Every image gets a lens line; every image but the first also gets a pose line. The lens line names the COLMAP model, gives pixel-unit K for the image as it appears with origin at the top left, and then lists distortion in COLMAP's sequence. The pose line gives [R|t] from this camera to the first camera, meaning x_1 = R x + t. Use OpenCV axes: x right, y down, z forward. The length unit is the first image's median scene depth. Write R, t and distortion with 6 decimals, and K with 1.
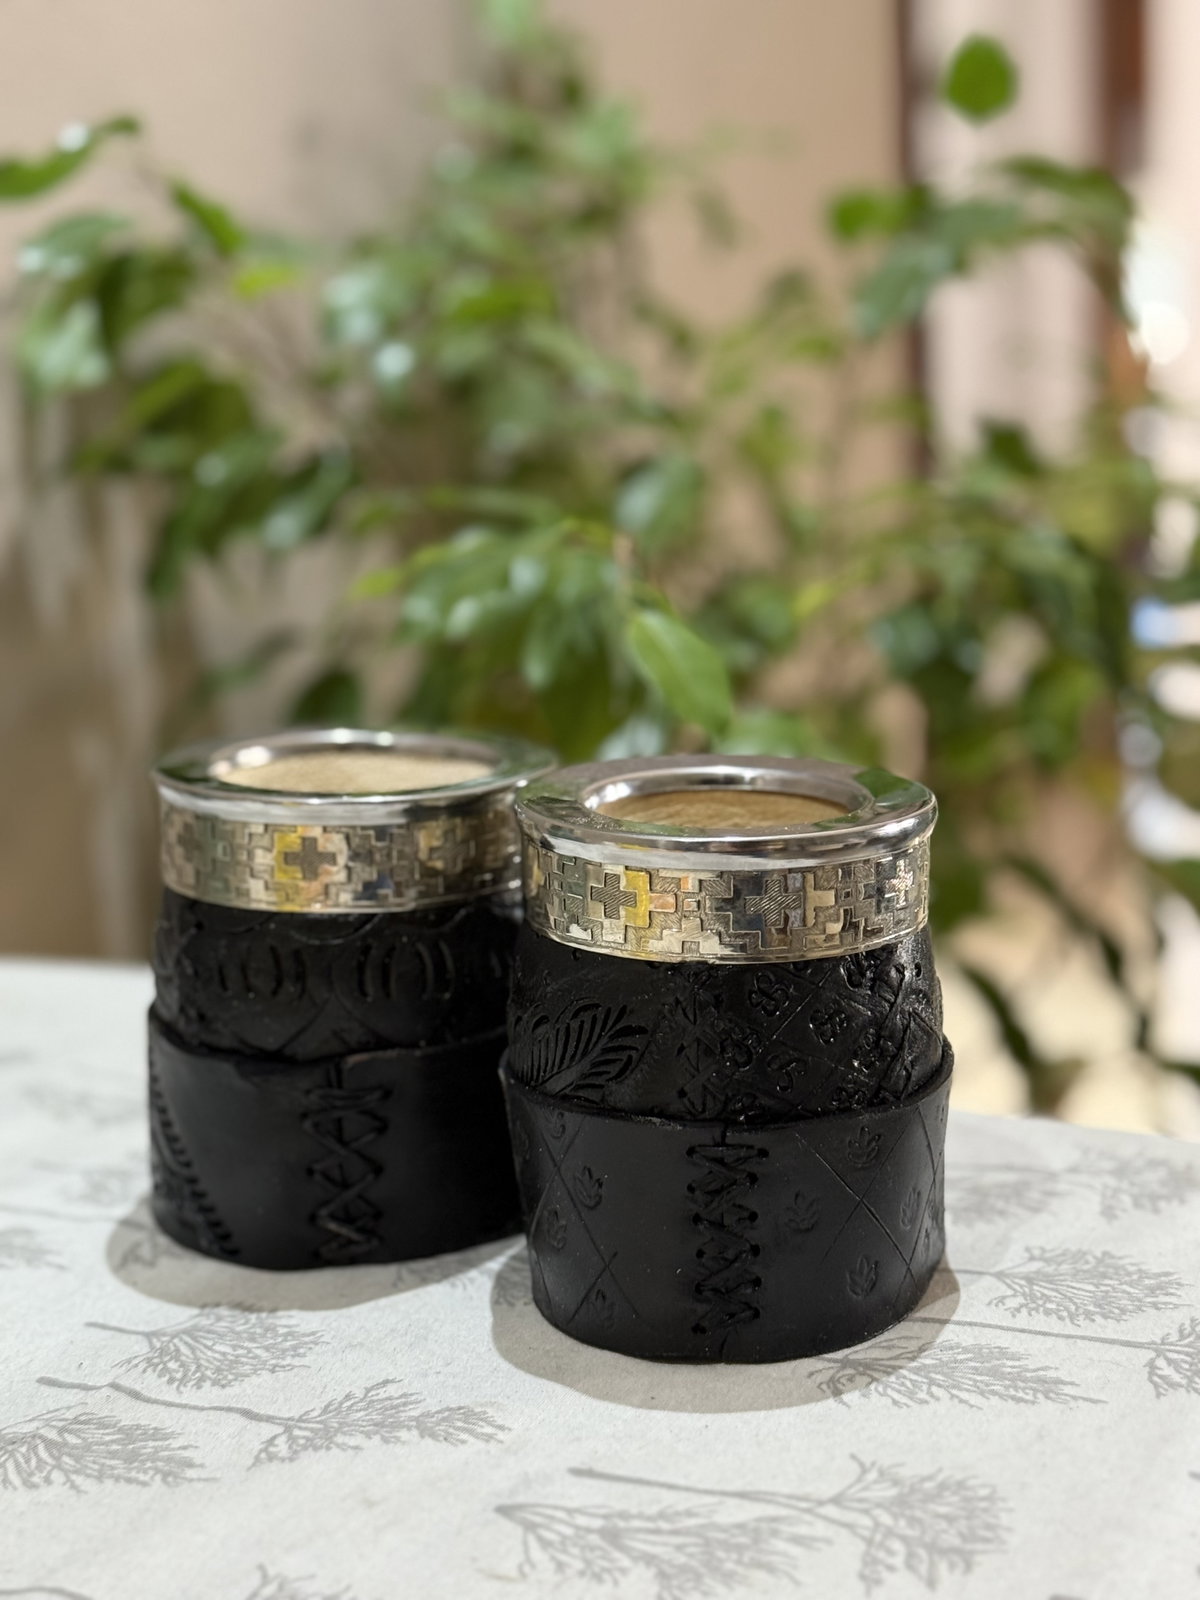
lens RADIAL K [[2575.9, 0, 607.5], [0, 2575.9, 803.5], [0, 0, 1]] dist [0.135535, 0.000000]
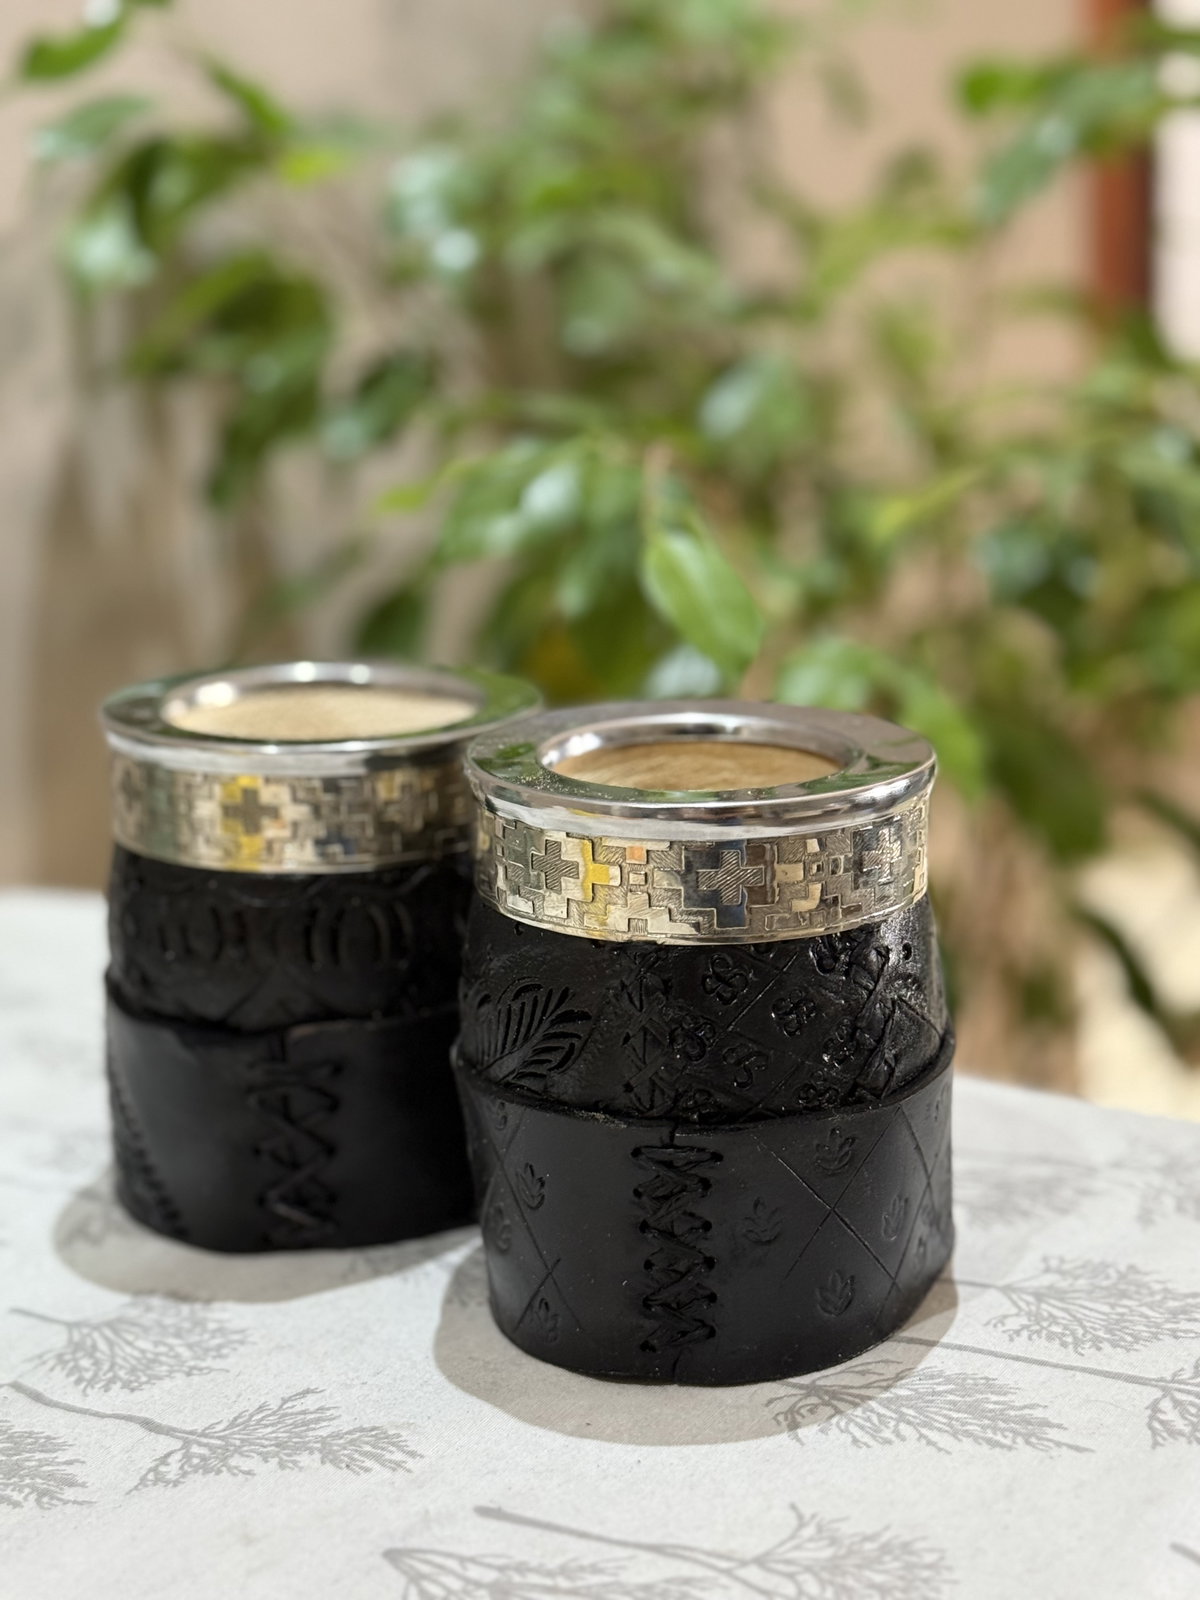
lens RADIAL K [[2575.9, 0, 607.2], [0, 2575.9, 809.5], [0, 0, 1]] dist [0.135535, 0.000000]
pose [[0.995307, 0.015353, -0.095547, 0.100499], [-0.010967, 0.998869, 0.046261, -0.024029], [0.096149, -0.044996, 0.994349, 0.108343]]
